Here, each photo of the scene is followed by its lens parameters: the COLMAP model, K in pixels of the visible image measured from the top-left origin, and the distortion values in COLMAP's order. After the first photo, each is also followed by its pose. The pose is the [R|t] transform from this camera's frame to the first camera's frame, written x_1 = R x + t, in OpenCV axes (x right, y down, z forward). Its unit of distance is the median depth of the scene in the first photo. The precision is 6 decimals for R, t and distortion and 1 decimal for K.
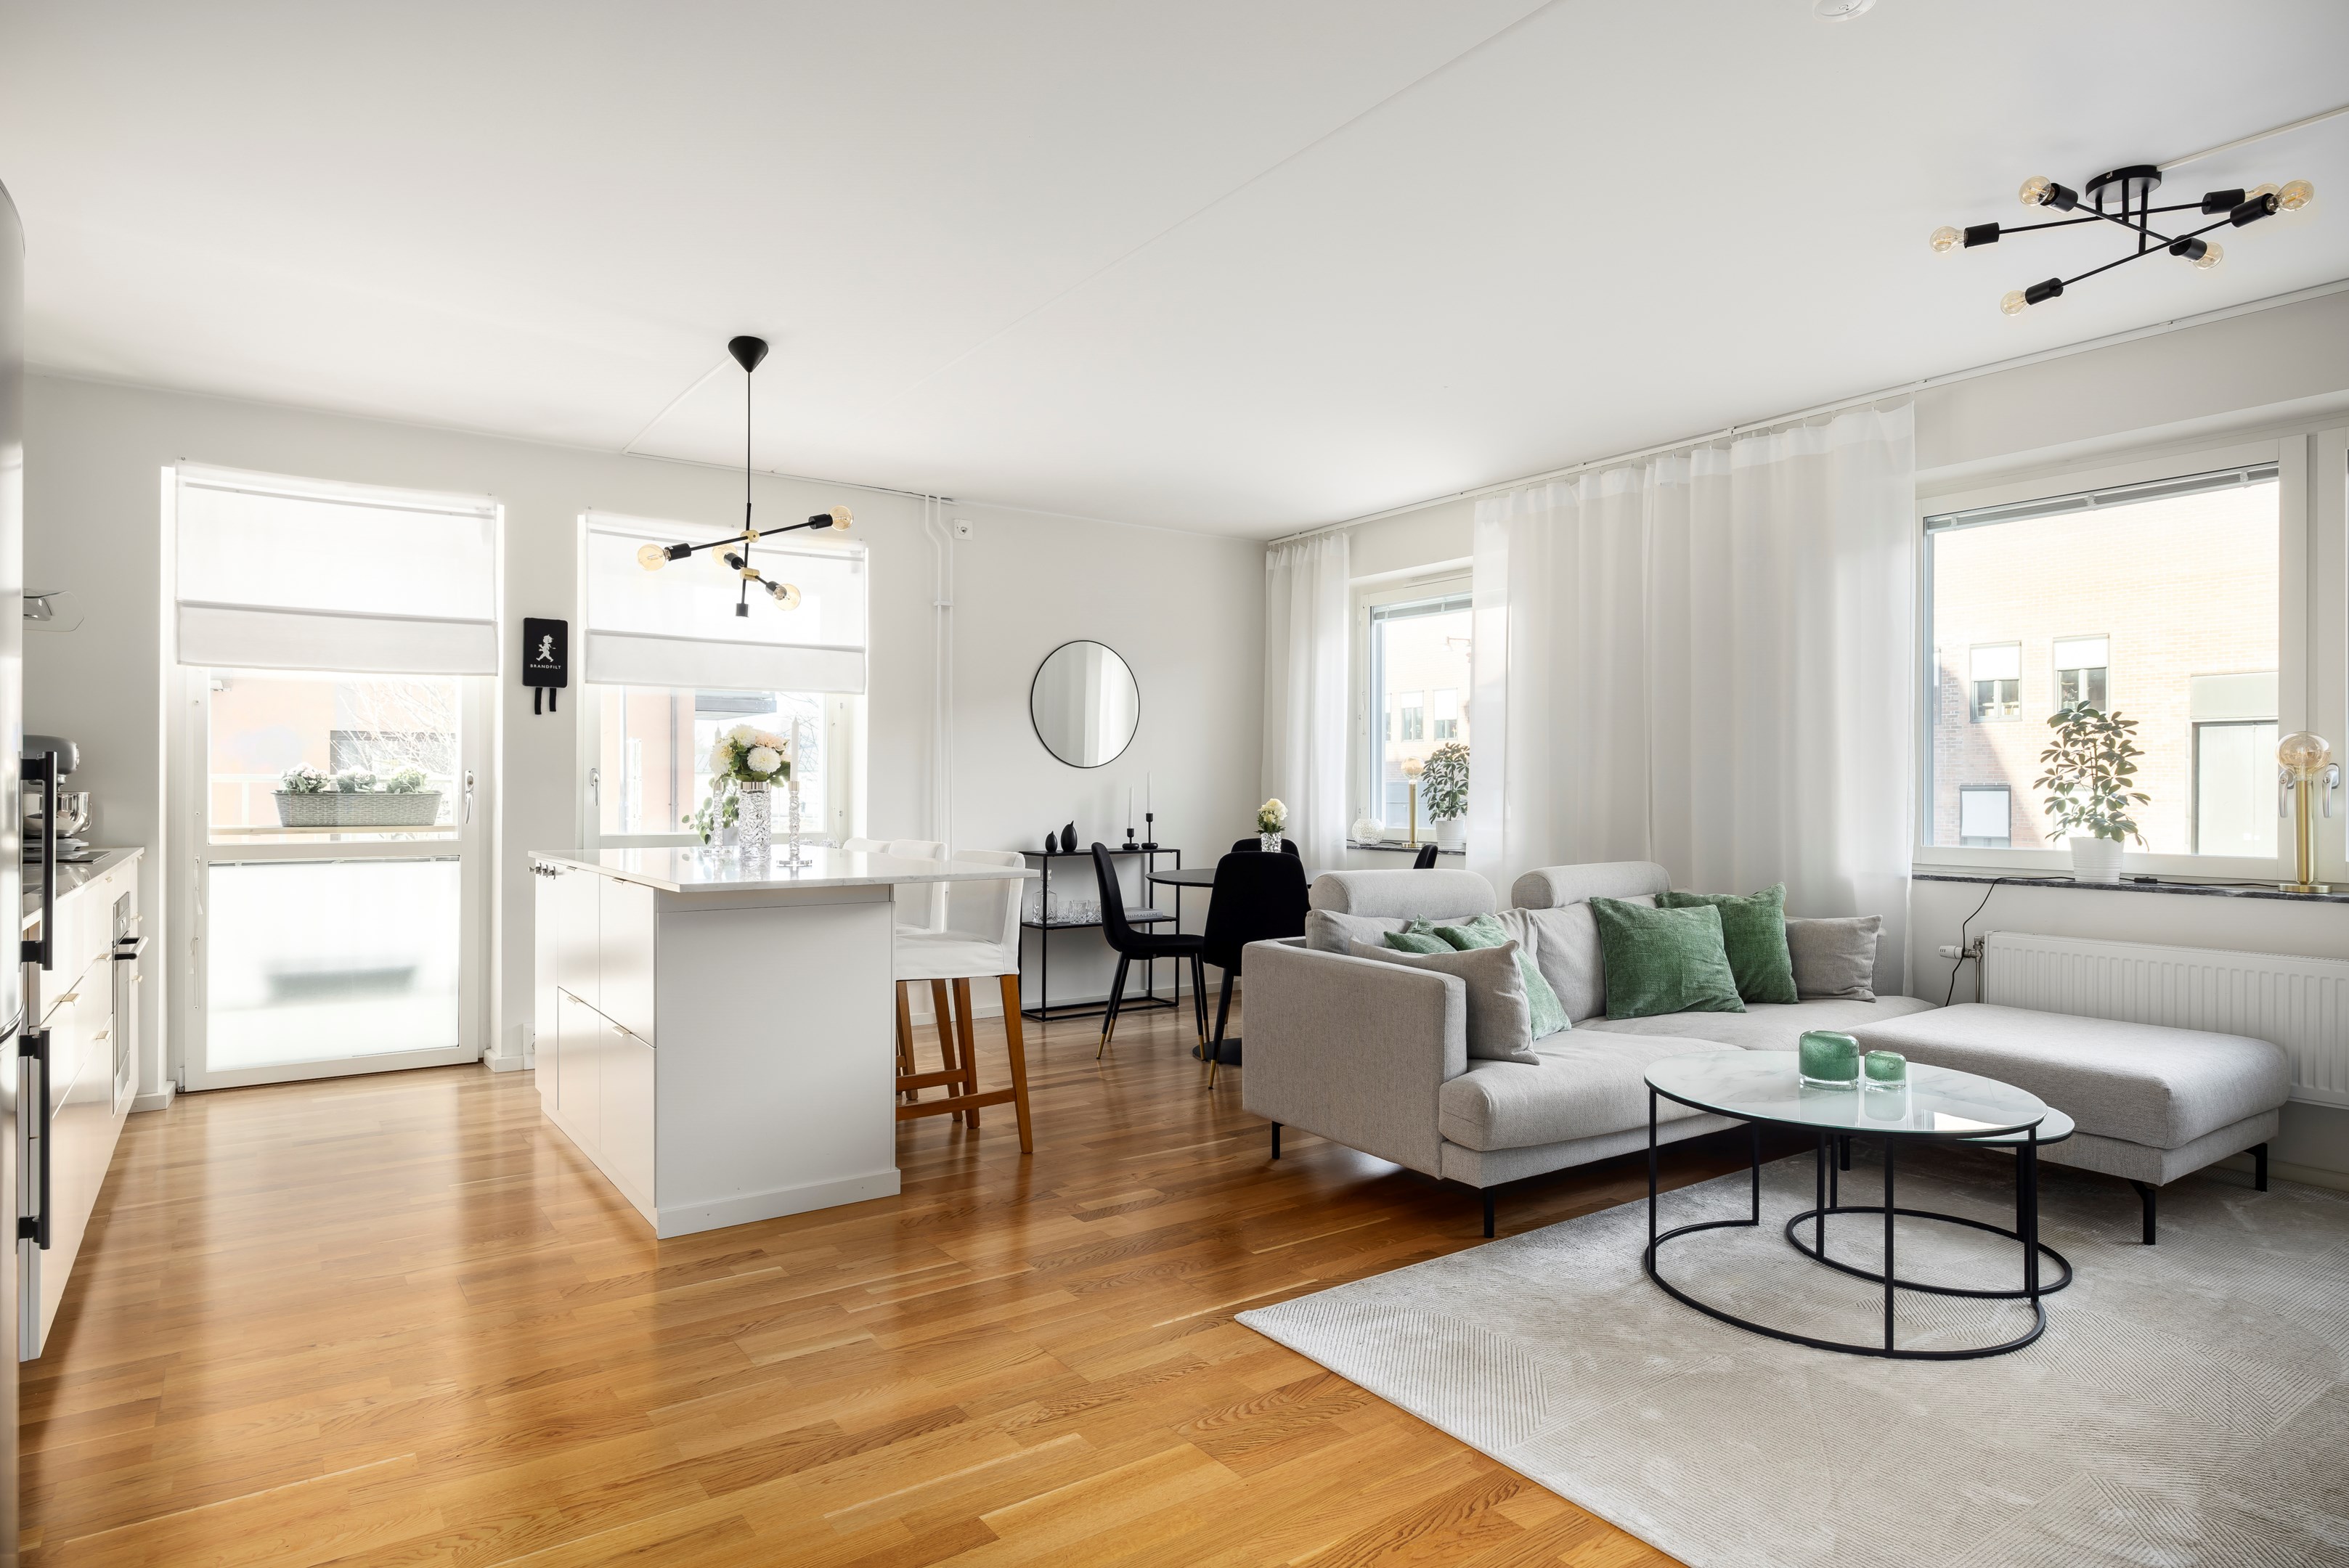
lens RADIAL K [[1308.2, 0, 1165.2], [0, 1308.2, 786.3], [0, 0, 1]] dist [-0.005445, 0.000258]
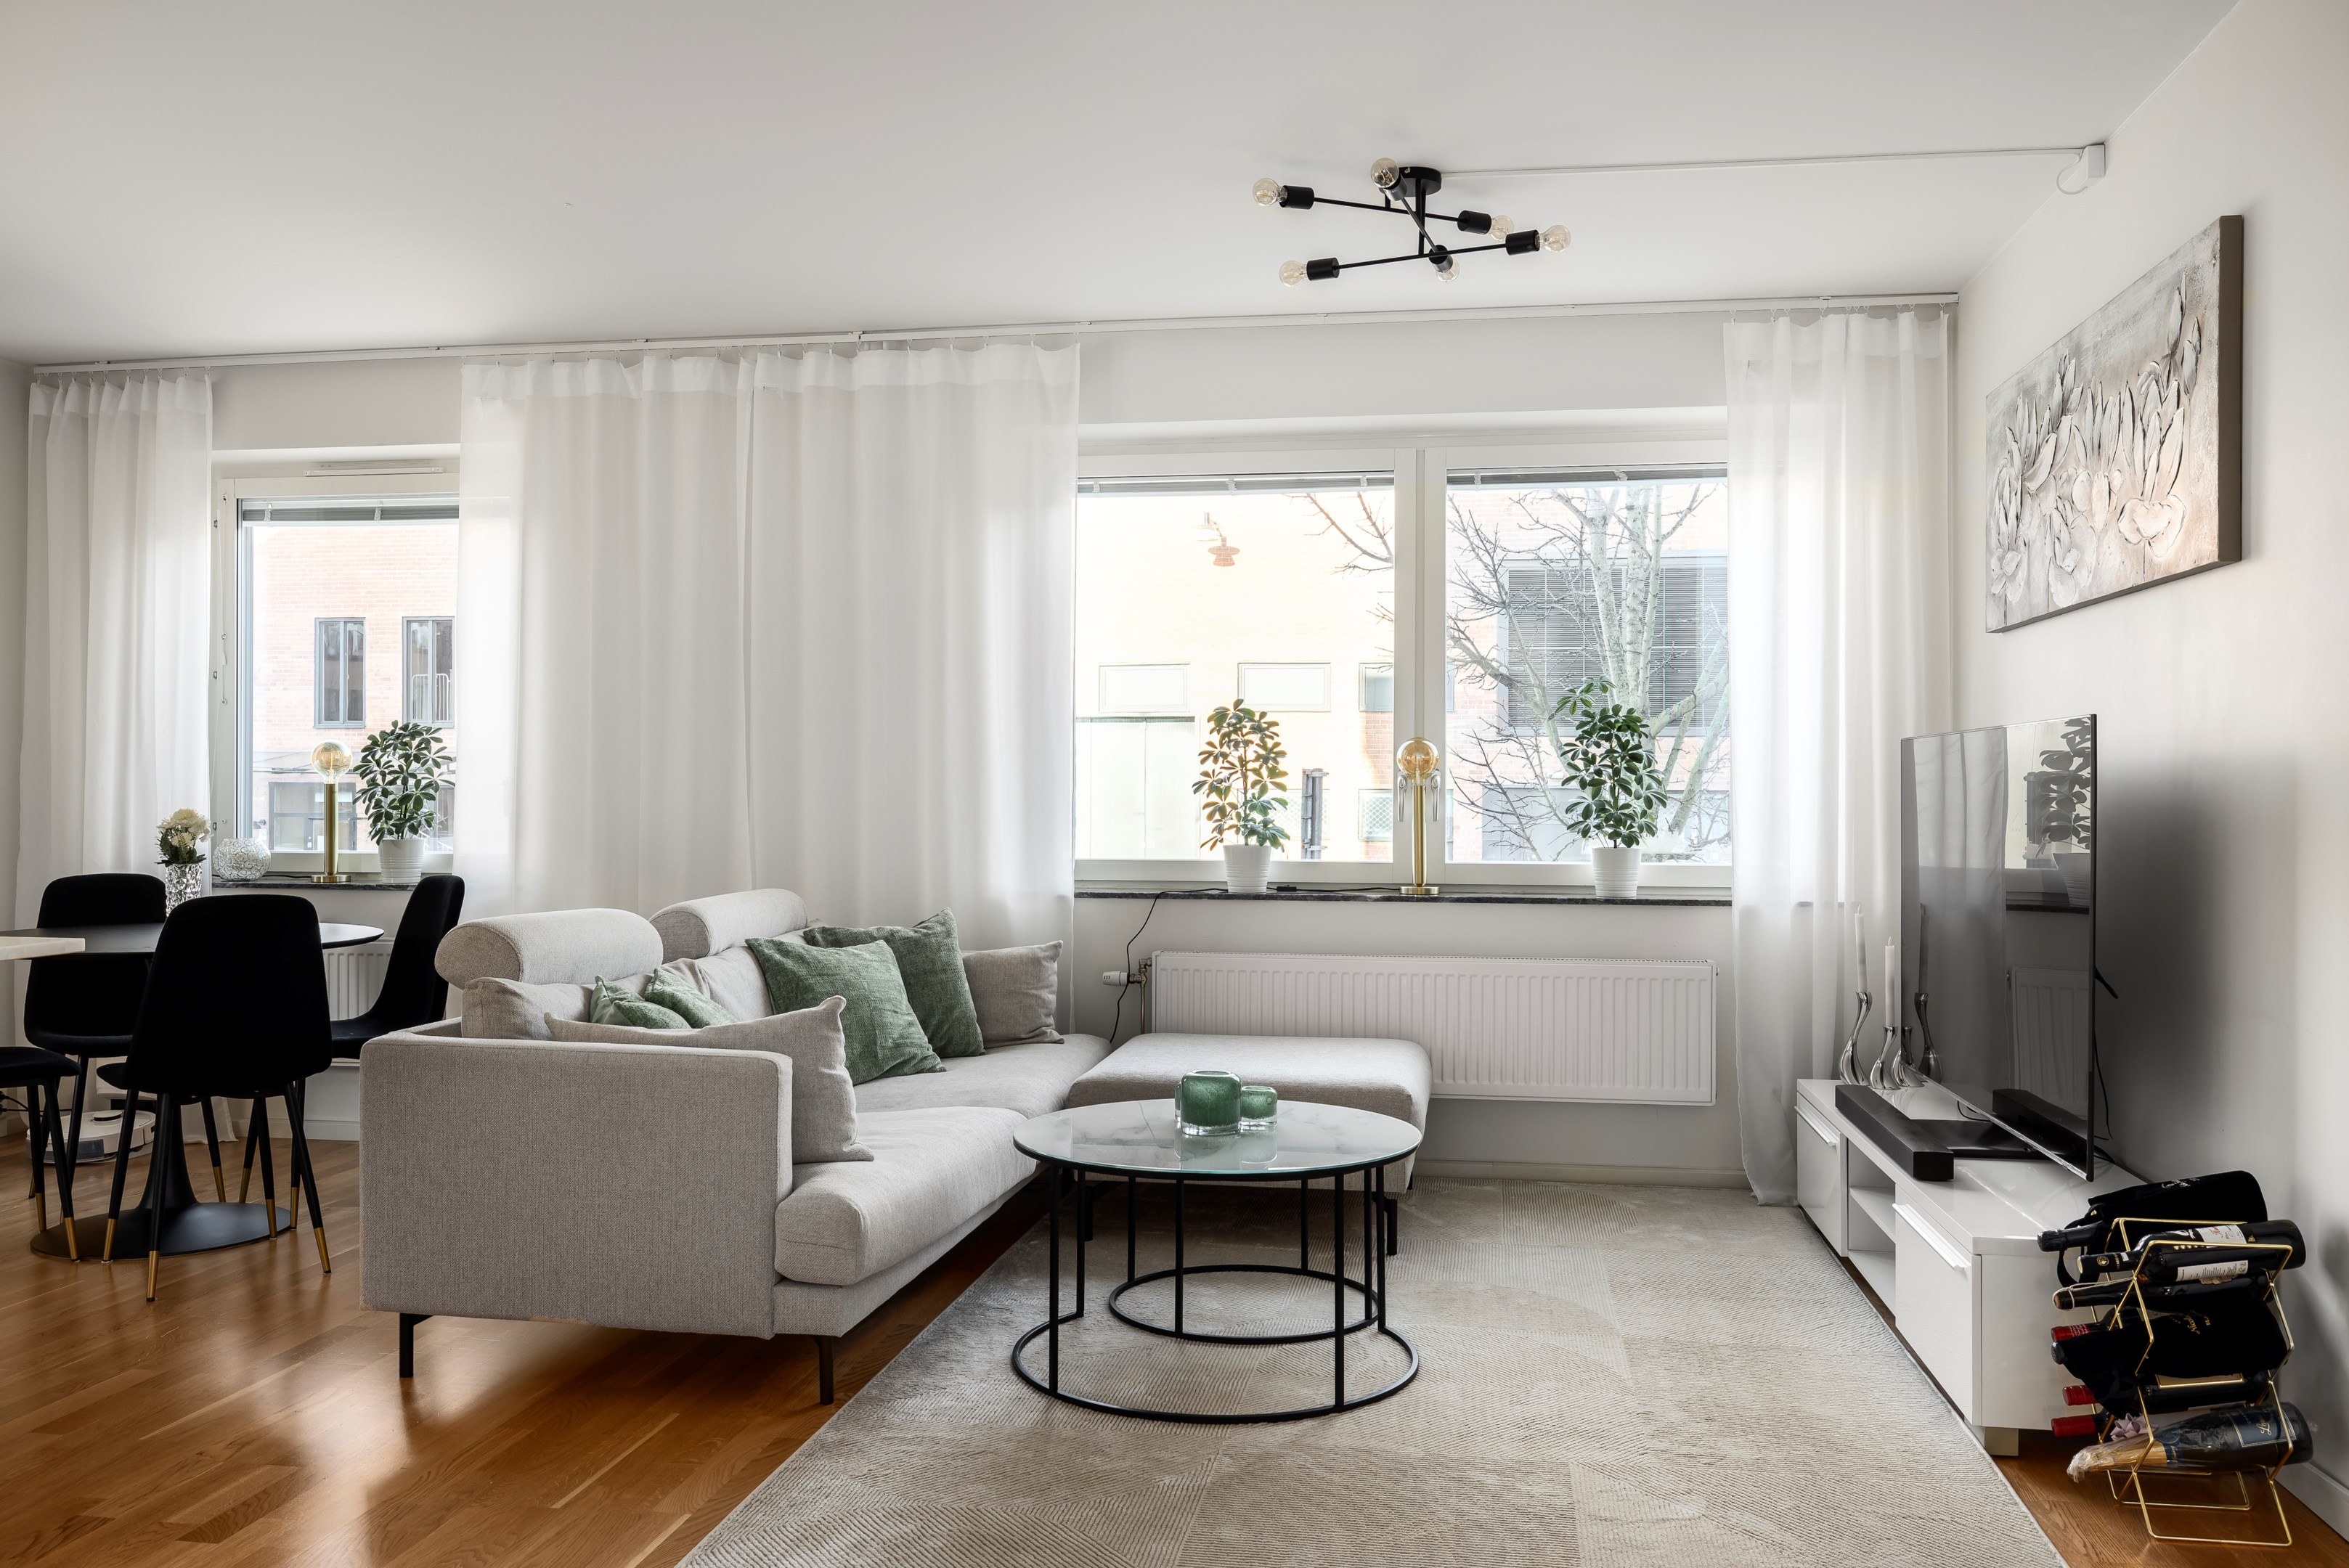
lens RADIAL K [[1870.2, 0, 1156.9], [0, 1870.2, 784.7], [0, 0, 1]] dist [0.007433, -0.005026]
pose [[0.700697, 0.004601, 0.713444, -0.263167], [-0.003724, 0.999989, -0.002791, -0.000329], [-0.713449, -0.000701, 0.700707, 0.092113]]
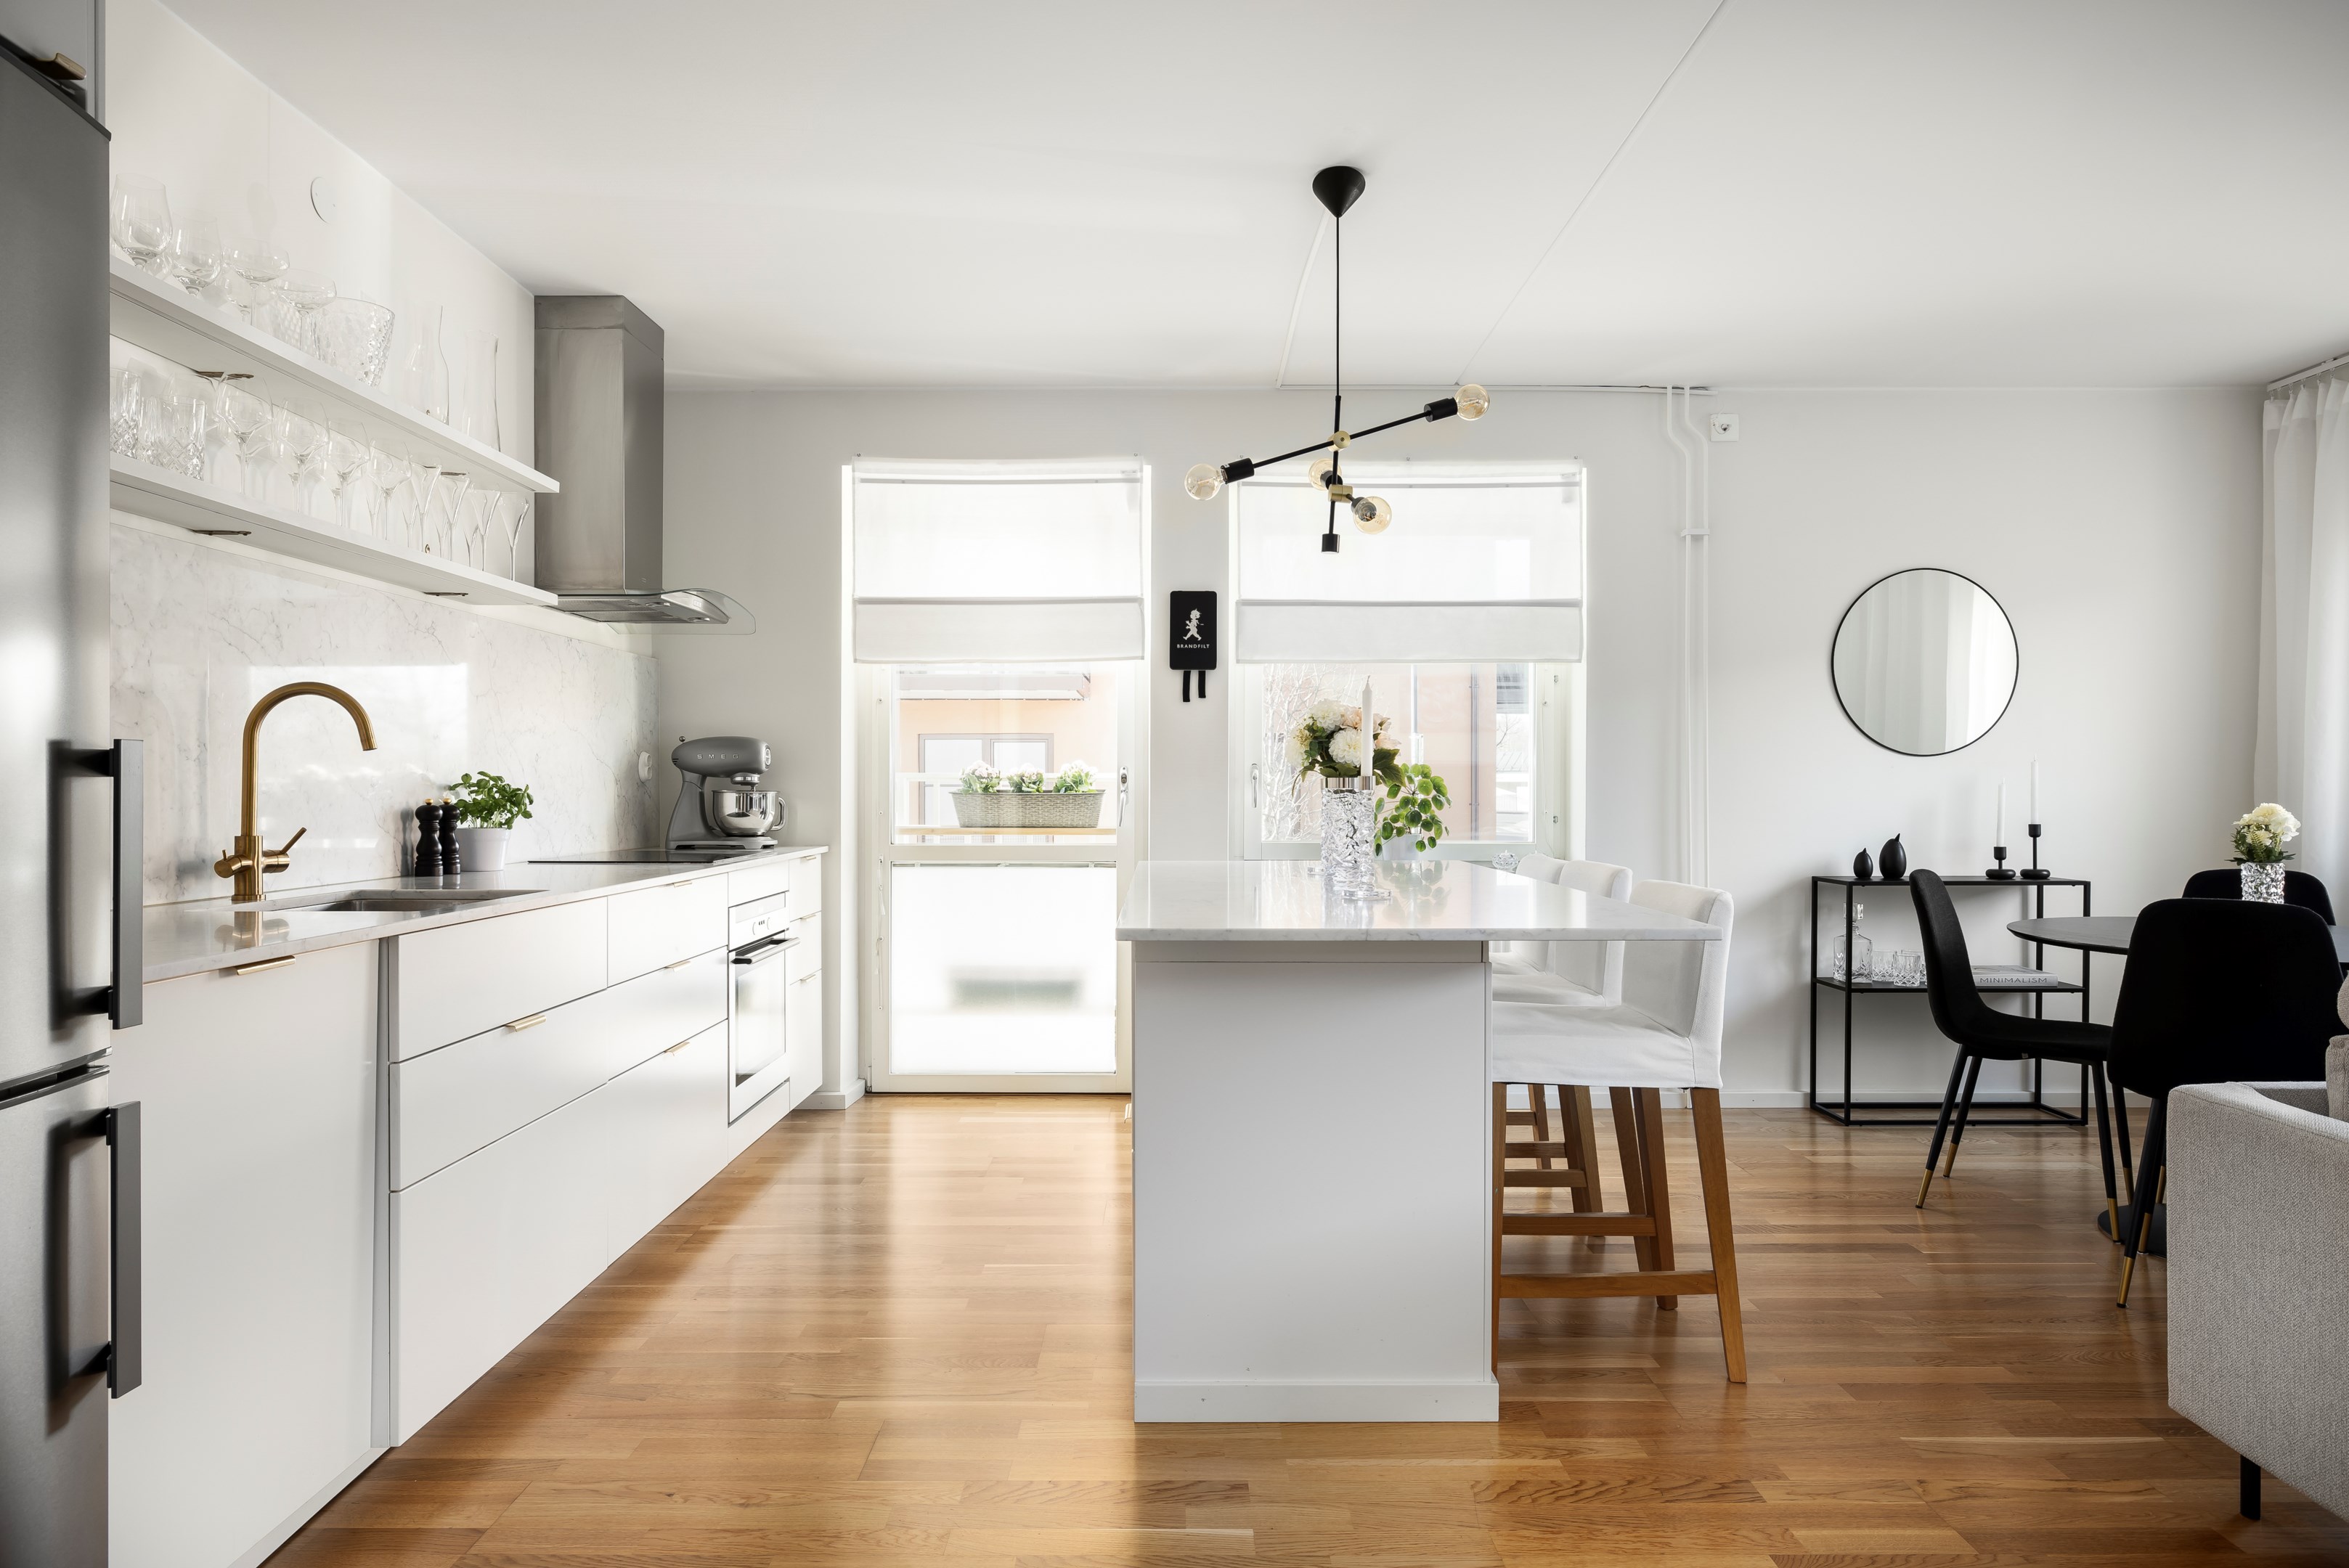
lens RADIAL K [[1371.8, 0, 1169.2], [0, 1371.8, 786.9], [0, 0, 1]] dist [-0.006538, 0.000524]
pose [[0.818533, -0.001615, -0.574458, 0.039193], [0.002406, 0.999997, 0.000616, 0.001074], [0.574455, -0.001886, 0.818534, 0.281623]]
